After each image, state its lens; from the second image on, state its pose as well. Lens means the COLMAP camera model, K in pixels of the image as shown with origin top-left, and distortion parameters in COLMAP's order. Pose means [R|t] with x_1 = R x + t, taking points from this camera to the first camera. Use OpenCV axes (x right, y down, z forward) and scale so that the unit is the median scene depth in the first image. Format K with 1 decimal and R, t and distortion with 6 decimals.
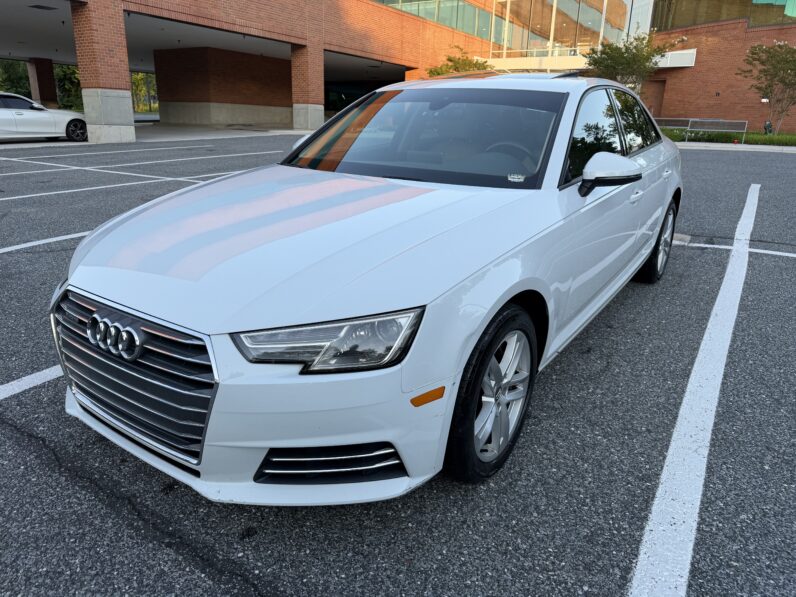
lens RADIAL K [[585.8, 0, 393.2], [0, 585.8, 299.1], [0, 0, 1]] dist [0.004945, -0.011967]
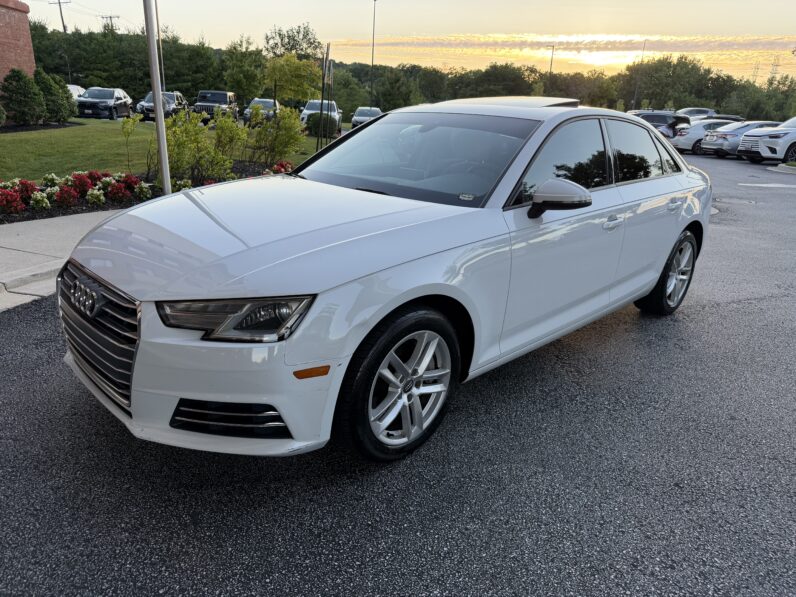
lens RADIAL K [[585.8, 0, 393.2], [0, 585.8, 299.1], [0, 0, 1]] dist [0.004945, -0.011967]
pose [[0.982239, 0.091710, -0.163693, 0.308869], [-0.096309, 0.995143, -0.020368, 0.021833], [0.161030, 0.035771, 0.986301, -0.108880]]
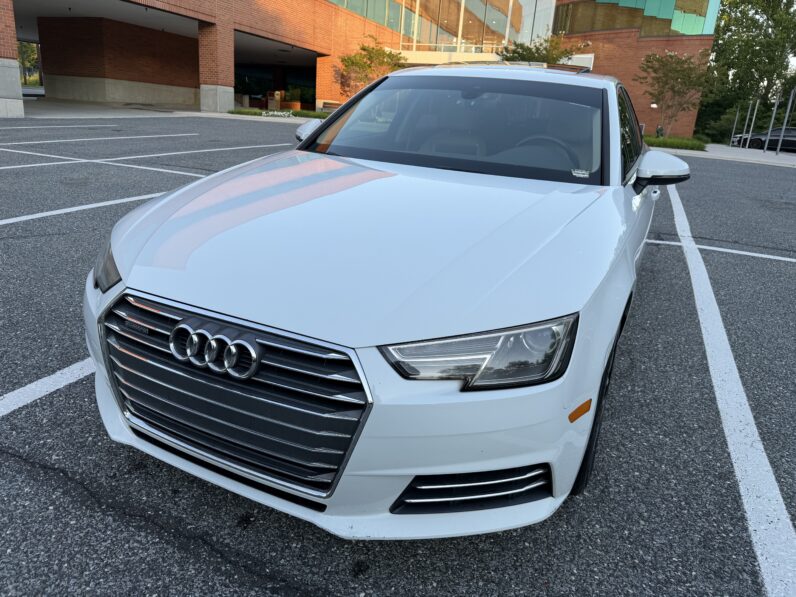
lens RADIAL K [[585.8, 0, 393.2], [0, 585.8, 299.1], [0, 0, 1]] dist [0.004945, -0.011967]
pose [[0.985085, -0.006604, 0.171940, -0.298896], [0.003883, 0.999862, 0.016153, -0.018229], [-0.172023, -0.015244, 0.984975, 0.108621]]
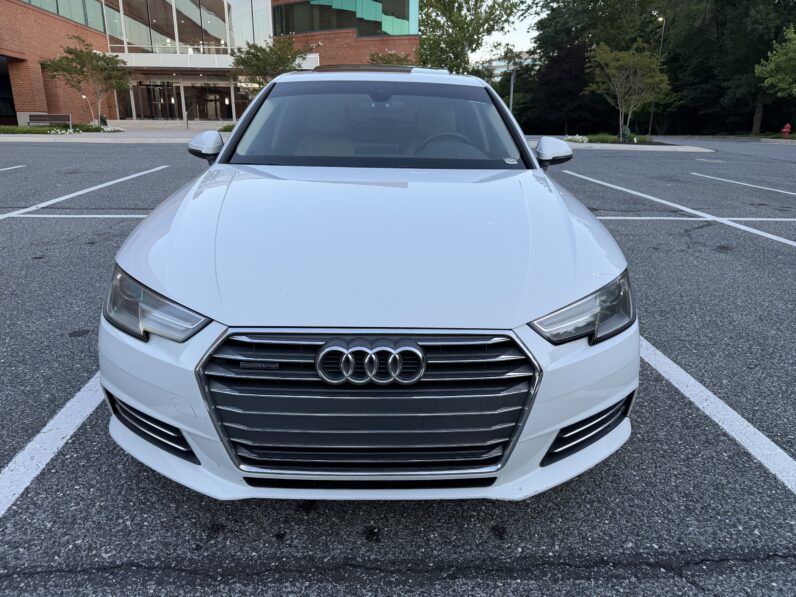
lens RADIAL K [[586.4, 0, 414.3], [0, 586.4, 299.0], [0, 0, 1]] dist [0.000919, -0.004913]
pose [[0.795326, -0.189365, 0.575845, -0.729473], [0.189650, 0.979996, 0.060334, -0.055663], [-0.575751, 0.061224, 0.815329, 0.226889]]
